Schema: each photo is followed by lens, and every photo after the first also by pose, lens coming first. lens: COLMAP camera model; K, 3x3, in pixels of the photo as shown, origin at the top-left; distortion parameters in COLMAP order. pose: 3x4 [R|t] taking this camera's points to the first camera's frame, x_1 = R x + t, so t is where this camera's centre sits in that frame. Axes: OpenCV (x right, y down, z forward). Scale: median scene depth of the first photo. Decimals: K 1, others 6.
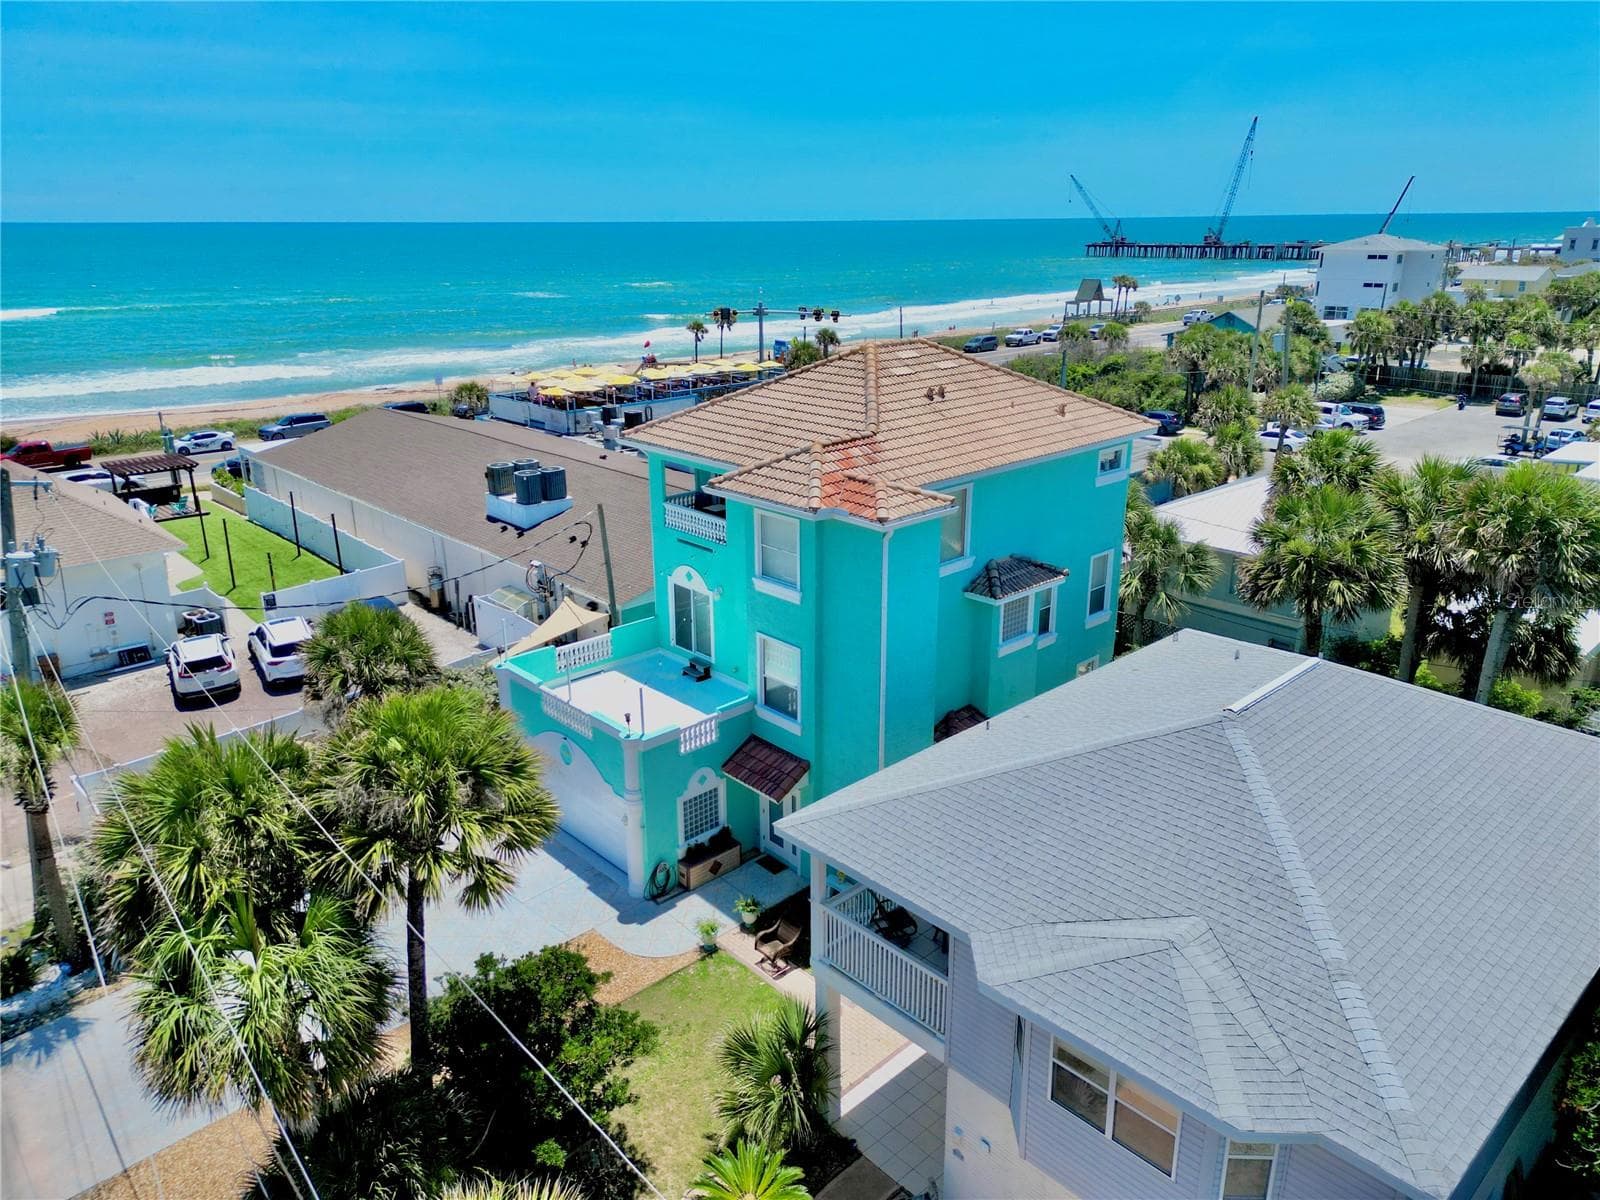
lens RADIAL K [[1130.4, 0, 793.9], [0, 1130.4, 594.5], [0, 0, 1]] dist [0.056134, -0.037708]
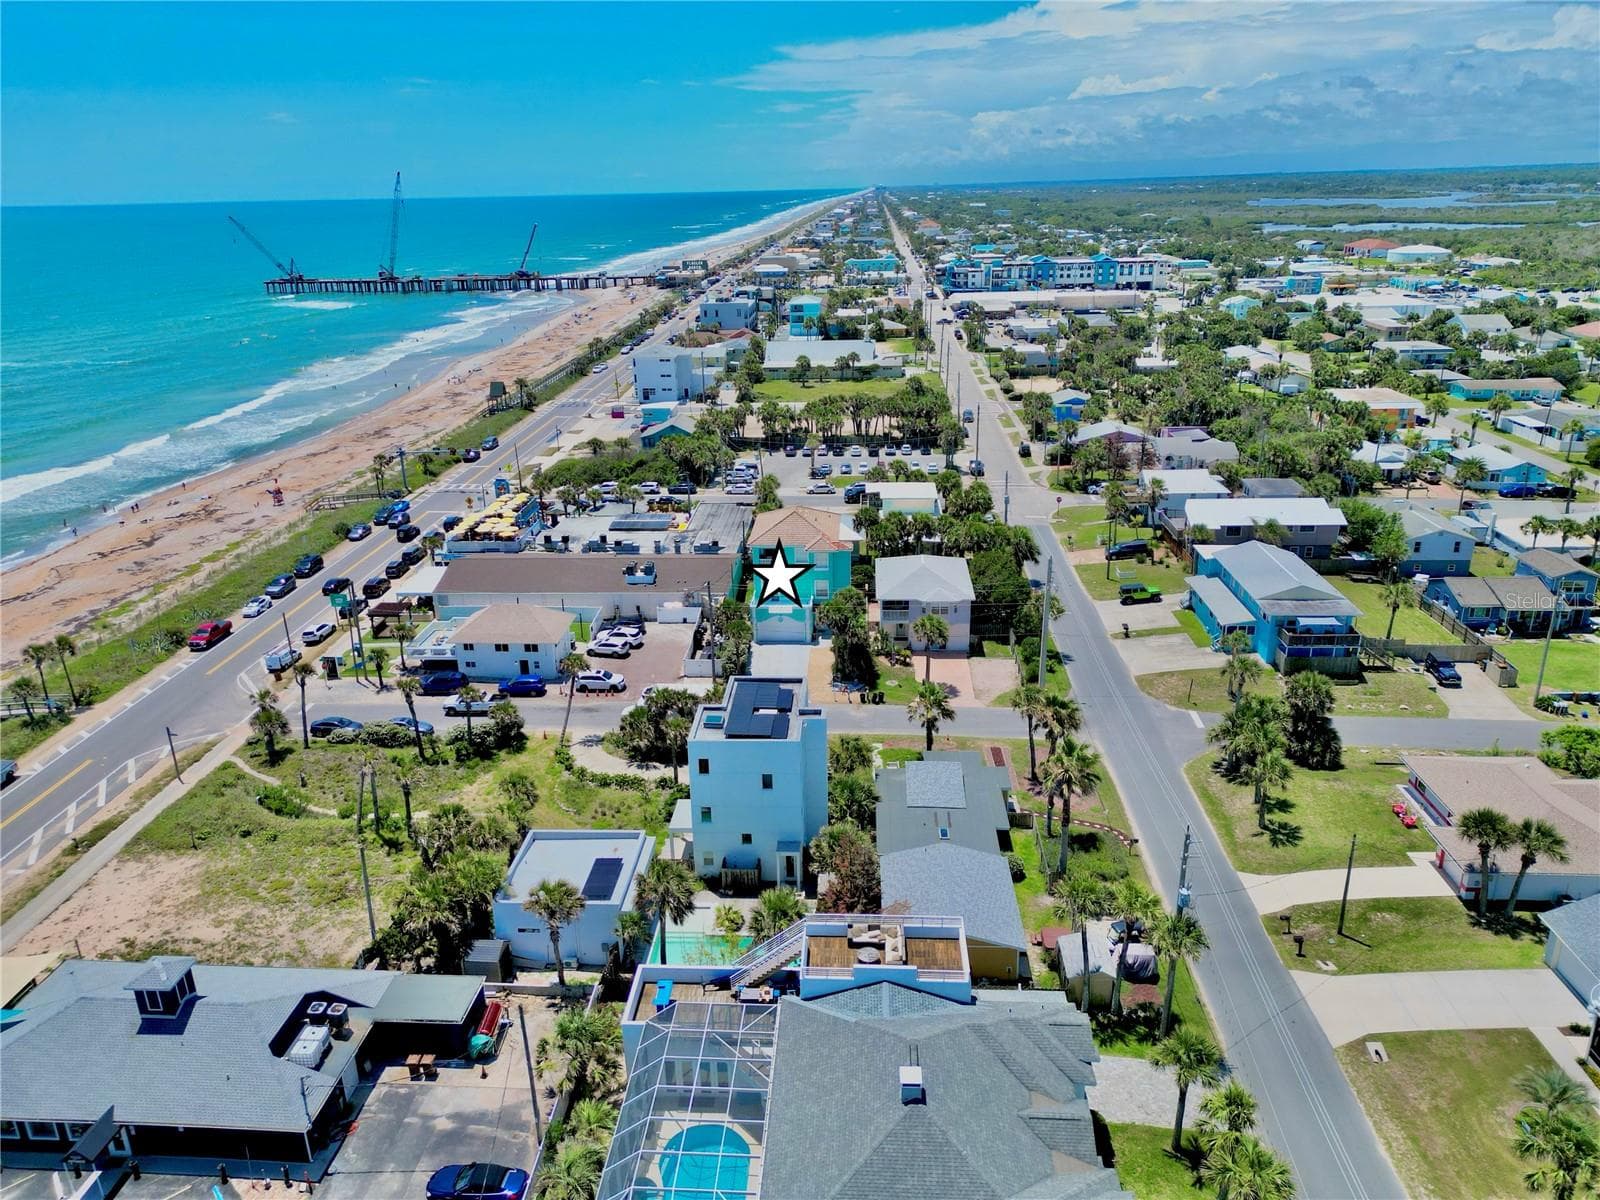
lens RADIAL K [[1130.4, 0, 808.3], [0, 1130.4, 600.2], [0, 0, 1]] dist [0.056134, -0.037708]
pose [[0.723031, -0.247828, 0.644831, -1.459062], [0.235347, 0.965964, 0.107361, -0.185145], [-0.649490, 0.074134, 0.756747, -1.174697]]
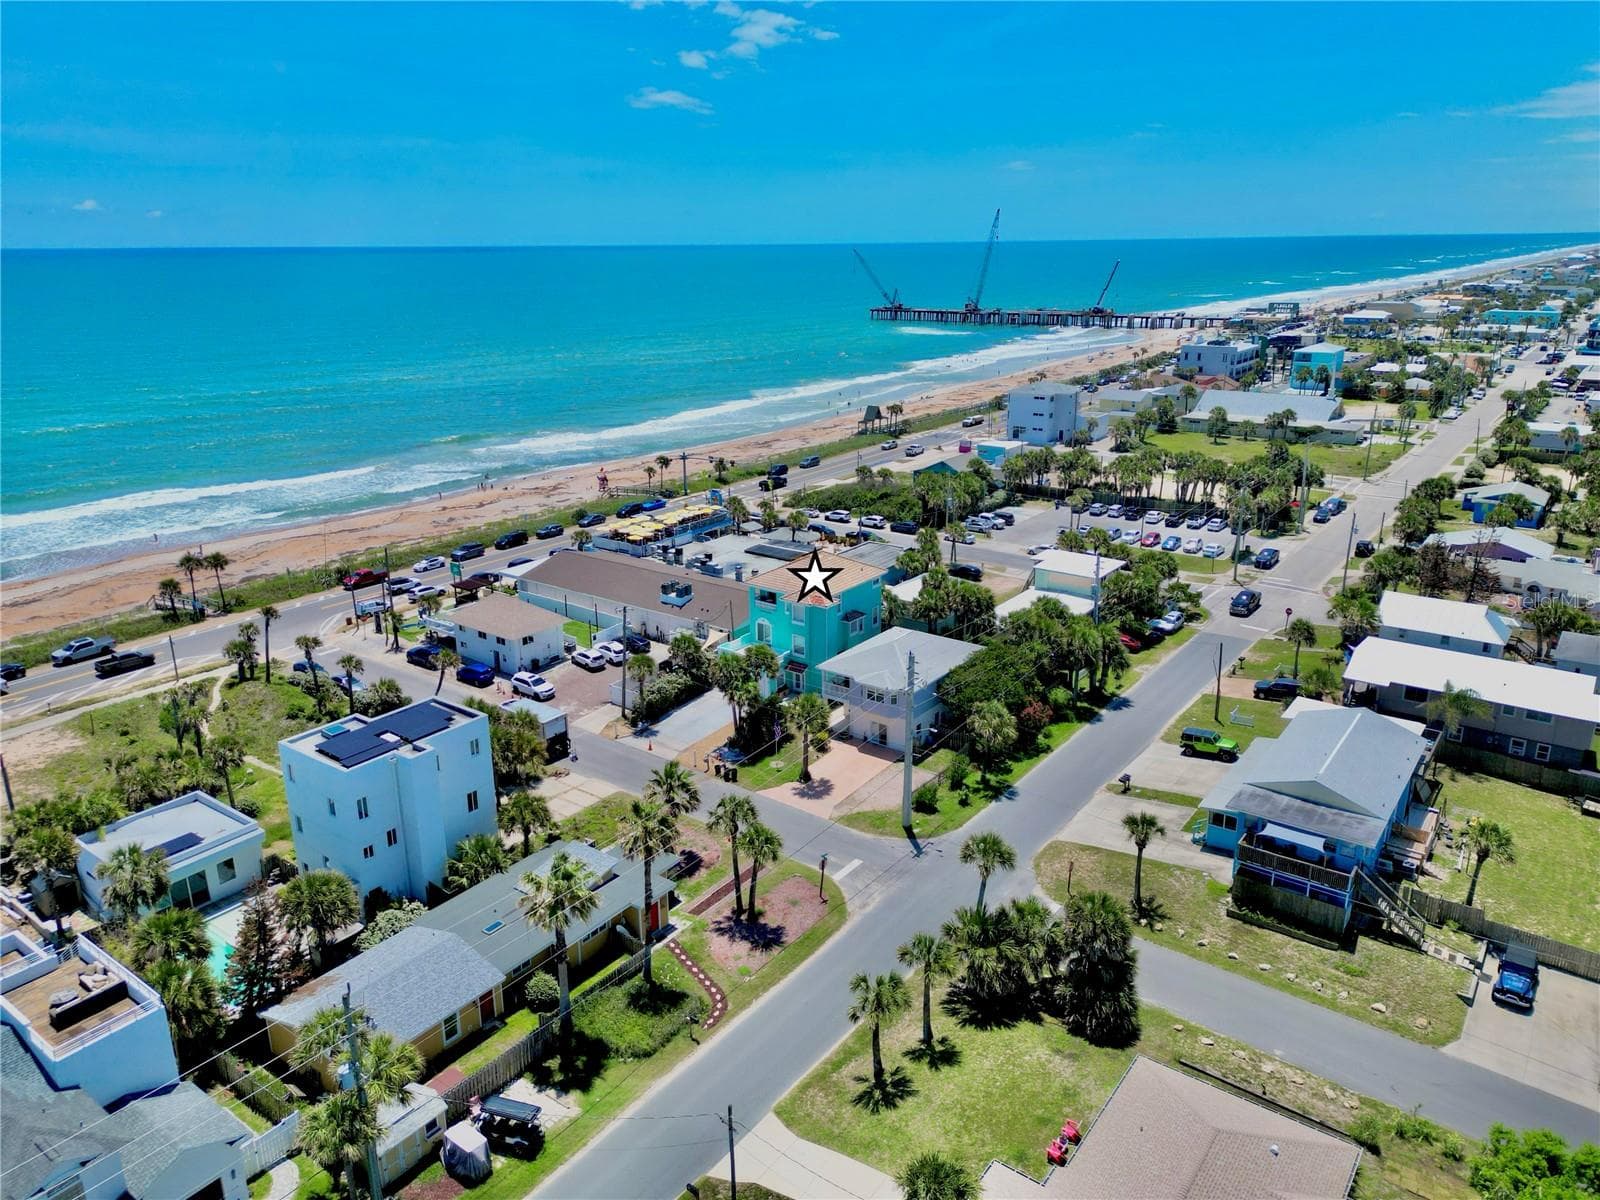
lens RADIAL K [[1130.4, 0, 794.2], [0, 1130.4, 603.0], [0, 0, 1]] dist [0.056134, -0.037708]
pose [[0.984649, -0.057030, 0.164964, -0.332257], [0.058845, 0.998248, -0.006131, -0.024786], [-0.164325, 0.015744, 0.986281, -1.447232]]
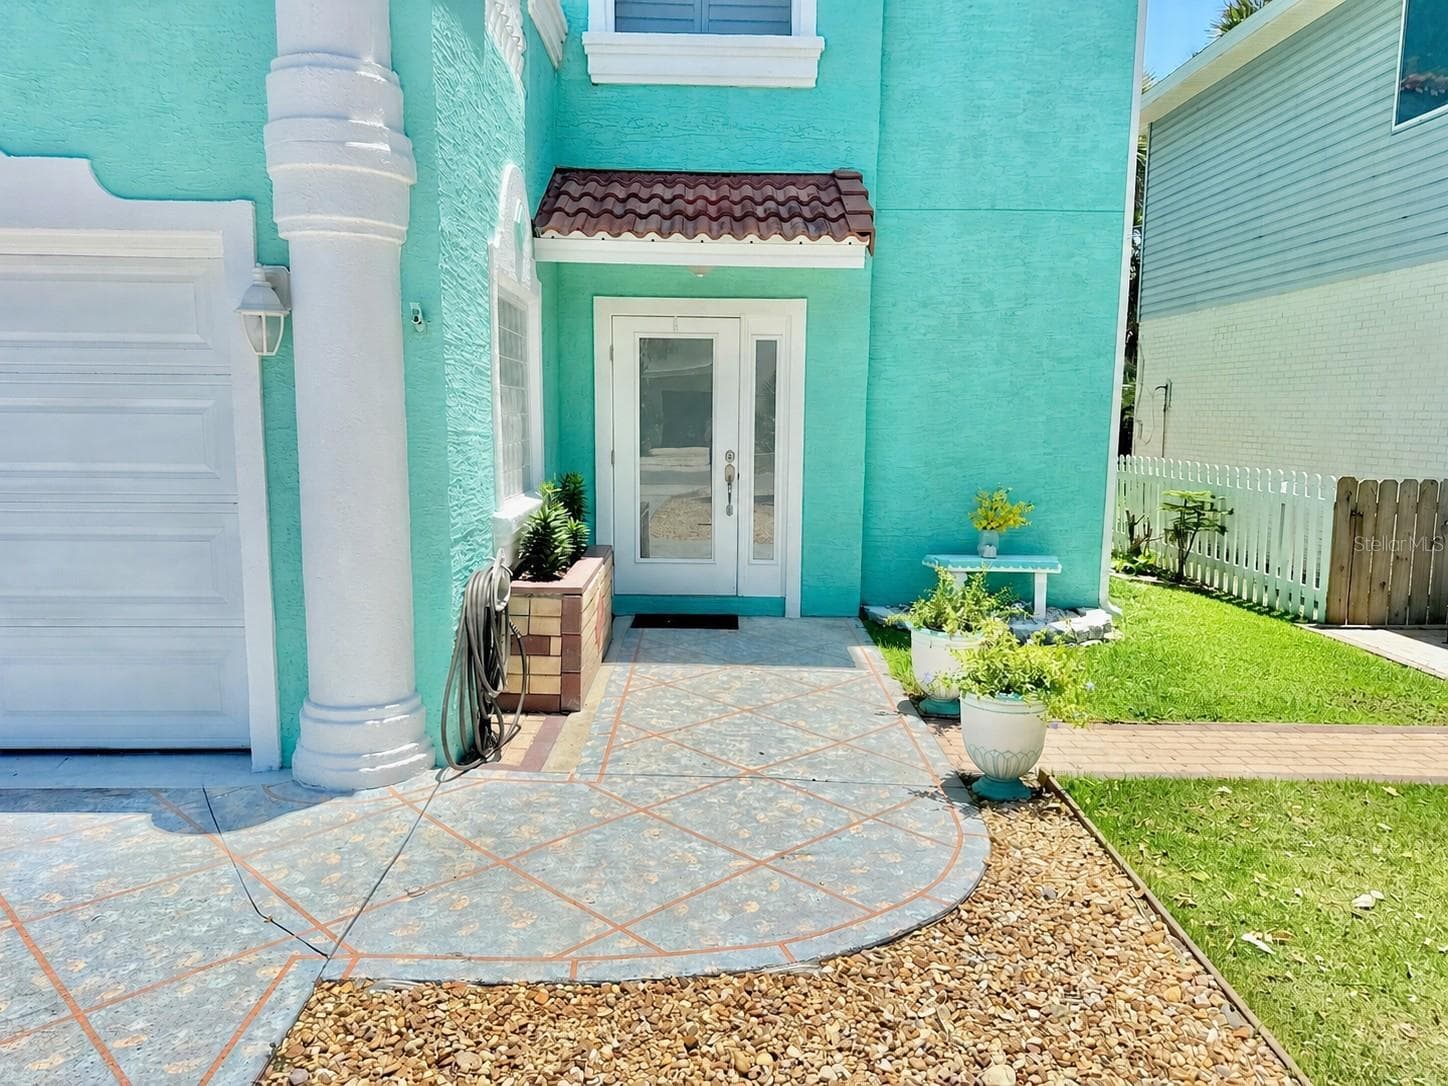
lens RADIAL K [[1023.0, 0, 720.2], [0, 1023.0, 549.0], [0, 0, 1]] dist [0.056134, -0.037708]
pose [[0.667091, -0.093058, 0.739142, -0.105040], [0.219565, 0.972656, -0.075704, 0.123455], [-0.711886, 0.212791, 0.669282, 0.413609]]
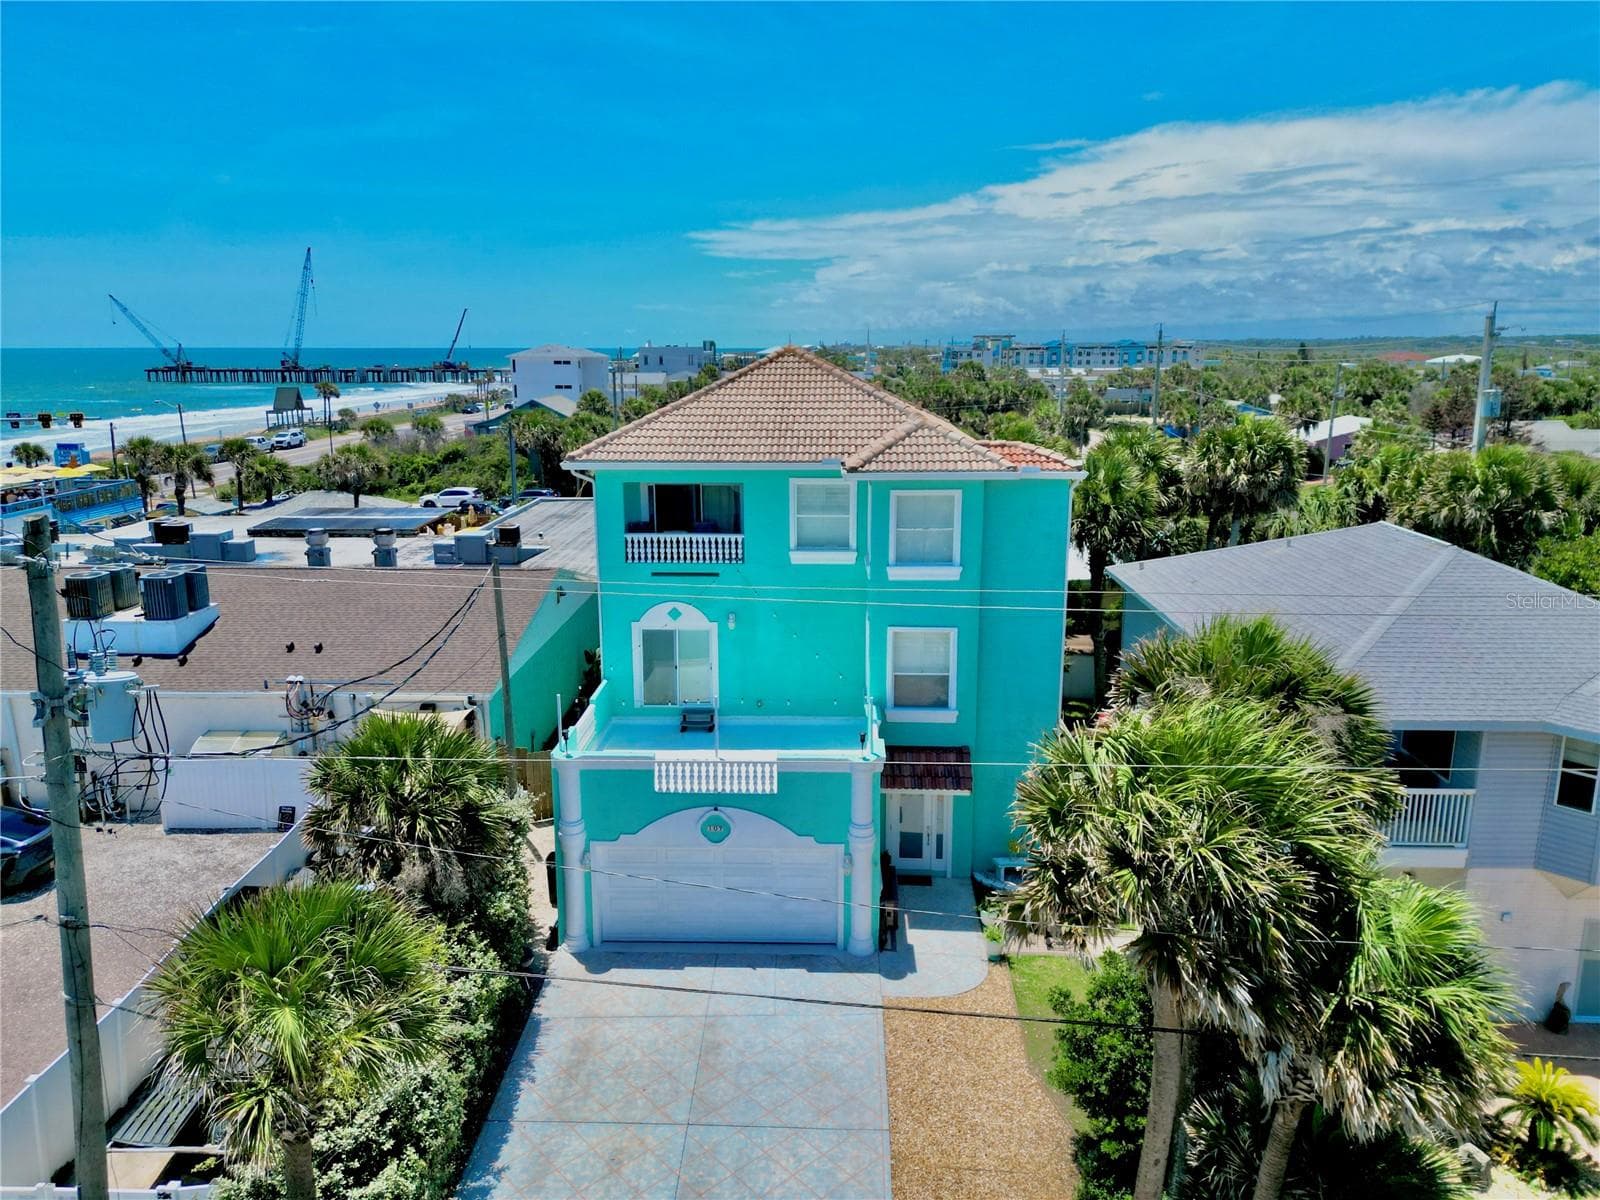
lens RADIAL K [[1130.4, 0, 801.3], [0, 1130.4, 587.9], [0, 0, 1]] dist [0.056134, -0.037708]
pose [[0.706717, -0.144774, 0.692525, -0.351077], [0.222137, 0.974746, -0.022917, 0.003622], [-0.671719, 0.170031, 0.721029, 0.180687]]
